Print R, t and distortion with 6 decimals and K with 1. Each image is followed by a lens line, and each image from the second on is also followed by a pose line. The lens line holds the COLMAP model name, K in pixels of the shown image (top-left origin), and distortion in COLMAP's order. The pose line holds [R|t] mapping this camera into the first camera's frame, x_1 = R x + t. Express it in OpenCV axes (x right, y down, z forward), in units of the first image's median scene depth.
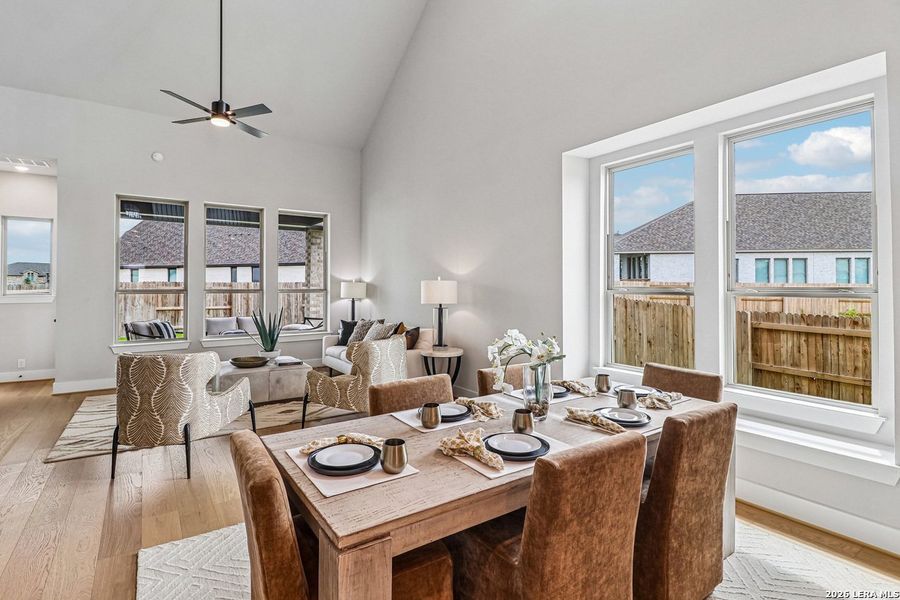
lens RADIAL K [[437.1, 0, 450.2], [0, 437.1, 284.0], [0, 0, 1]] dist [-0.002511, -0.000208]
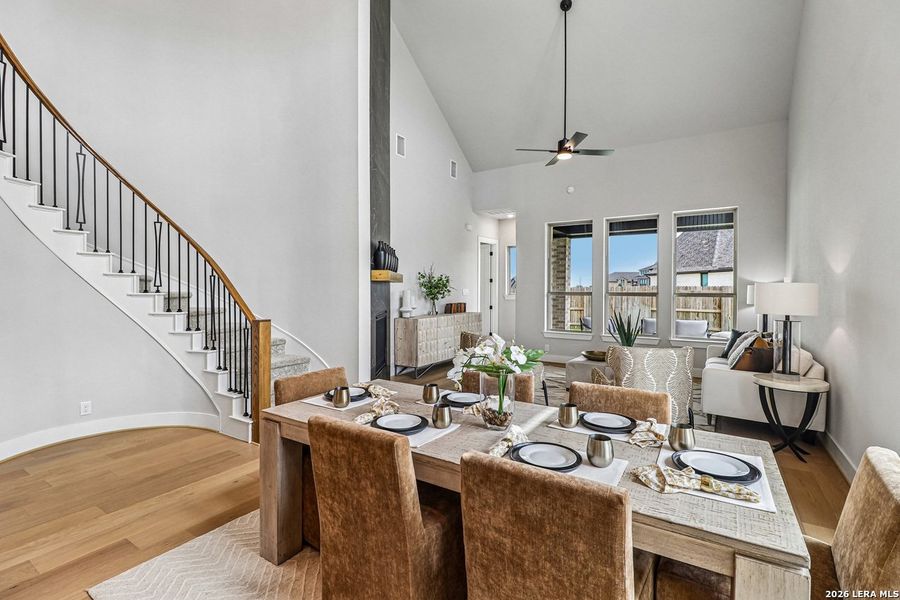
lens RADIAL K [[414.2, 0, 442.2], [0, 414.2, 293.0], [0, 0, 1]] dist [0.004142, -0.007159]
pose [[0.367390, 0.010241, -0.930010, 0.210598], [0.000471, 0.999937, 0.011197, 0.000952], [0.930067, -0.004552, 0.367363, 0.120934]]
